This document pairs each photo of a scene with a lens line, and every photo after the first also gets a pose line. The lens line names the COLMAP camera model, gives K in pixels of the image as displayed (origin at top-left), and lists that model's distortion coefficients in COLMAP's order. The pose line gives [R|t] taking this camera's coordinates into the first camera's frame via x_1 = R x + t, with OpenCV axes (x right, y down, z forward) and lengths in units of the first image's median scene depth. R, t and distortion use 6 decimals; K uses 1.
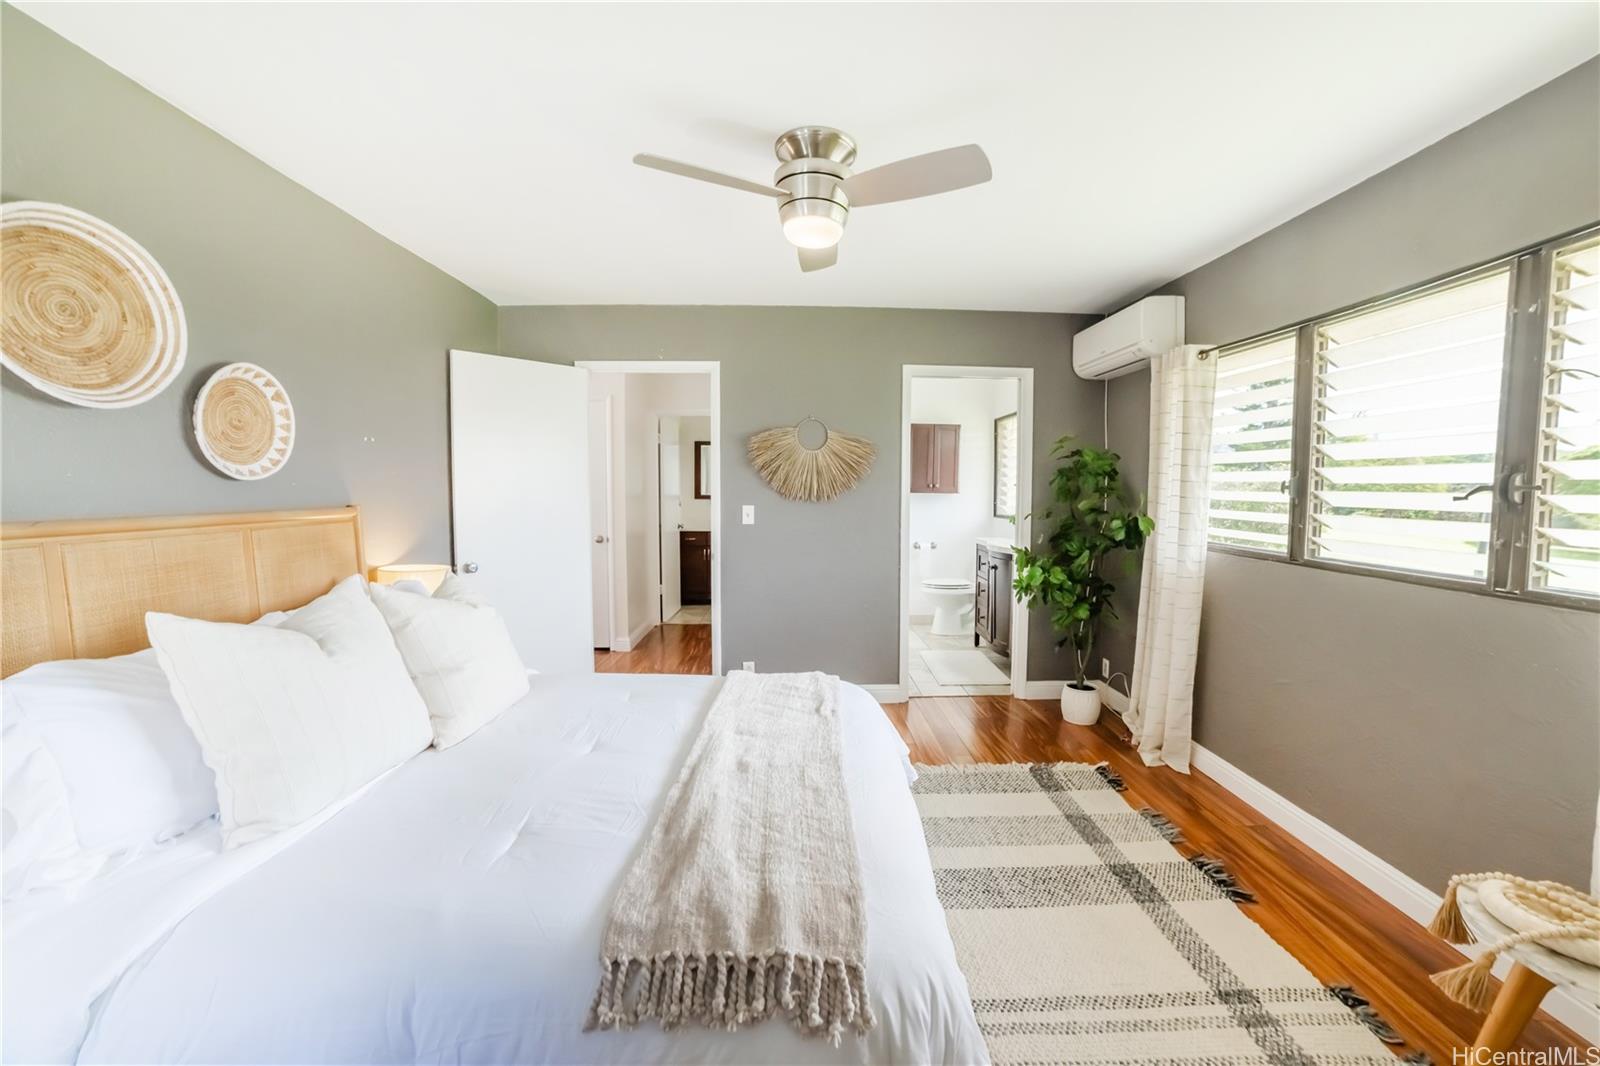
lens RADIAL K [[696.1, 0, 795.4], [0, 696.1, 524.7], [0, 0, 1]] dist [-0.097719, 0.048531]
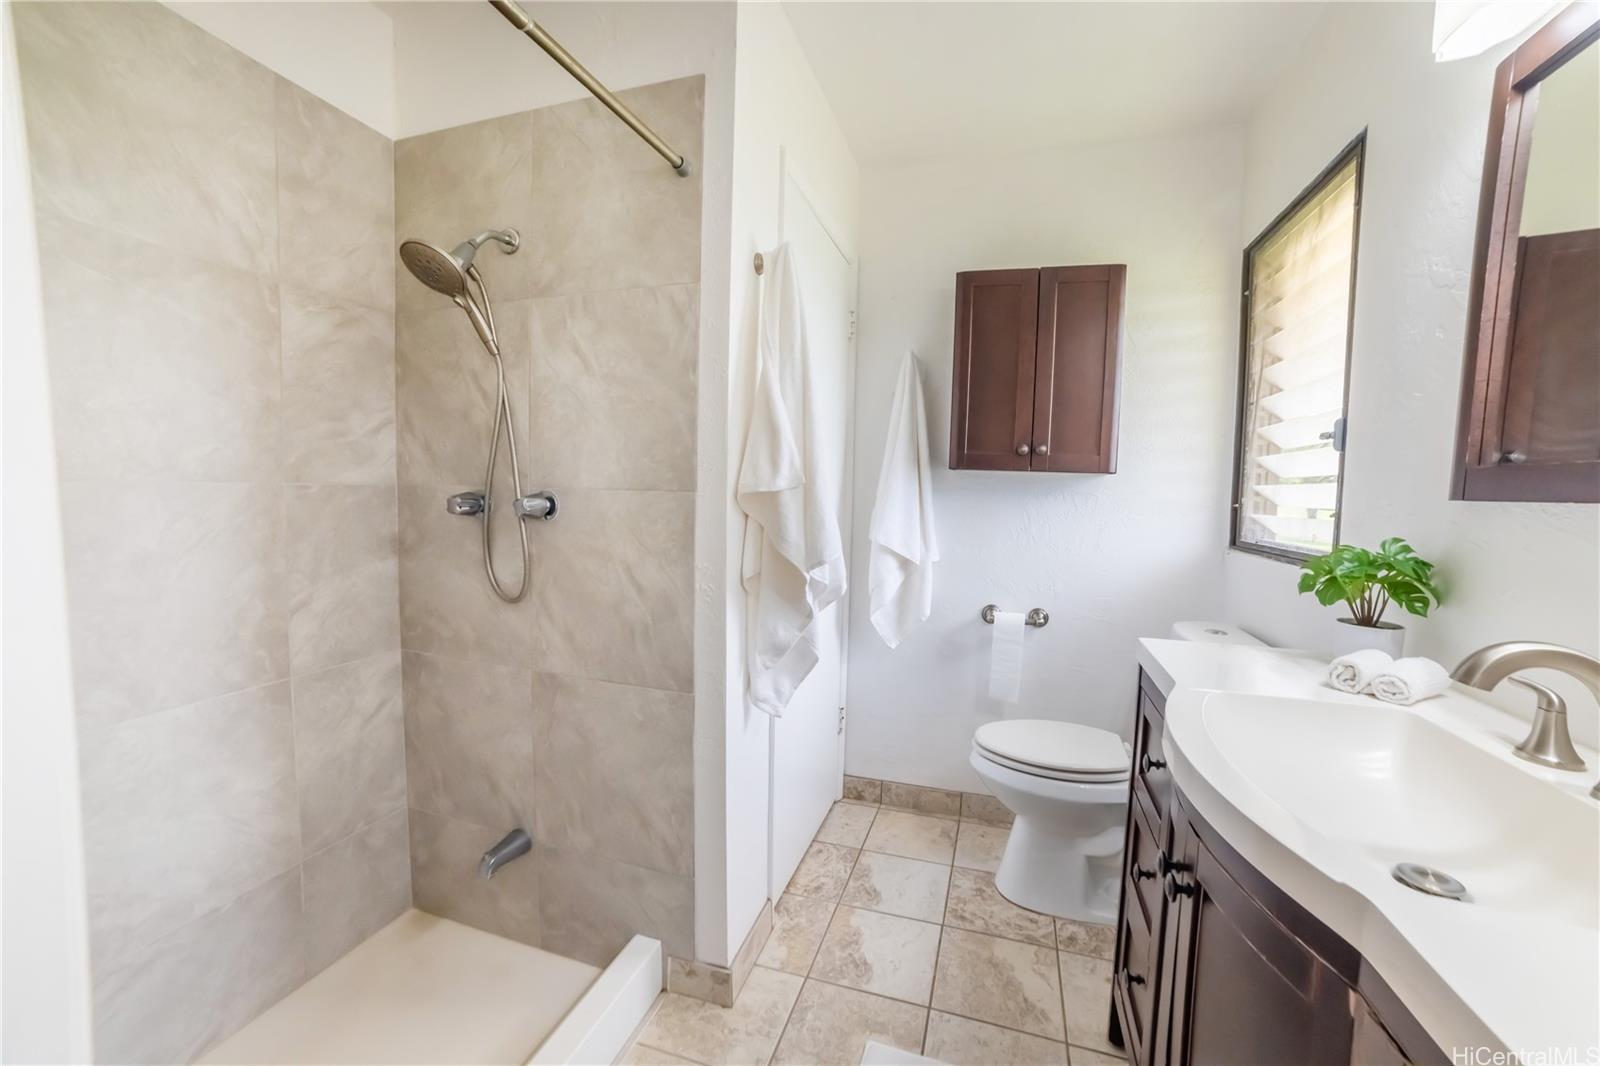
lens RADIAL K [[644.3, 0, 800.0], [0, 644.3, 533.0], [0, 0, 1]] dist [-0.078567, 0.035682]
pose [[0.938928, 0.045193, -0.341132, 0.200320], [-0.044237, 0.998965, 0.010584, -0.012705], [0.341258, 0.005153, 0.939956, 0.662411]]
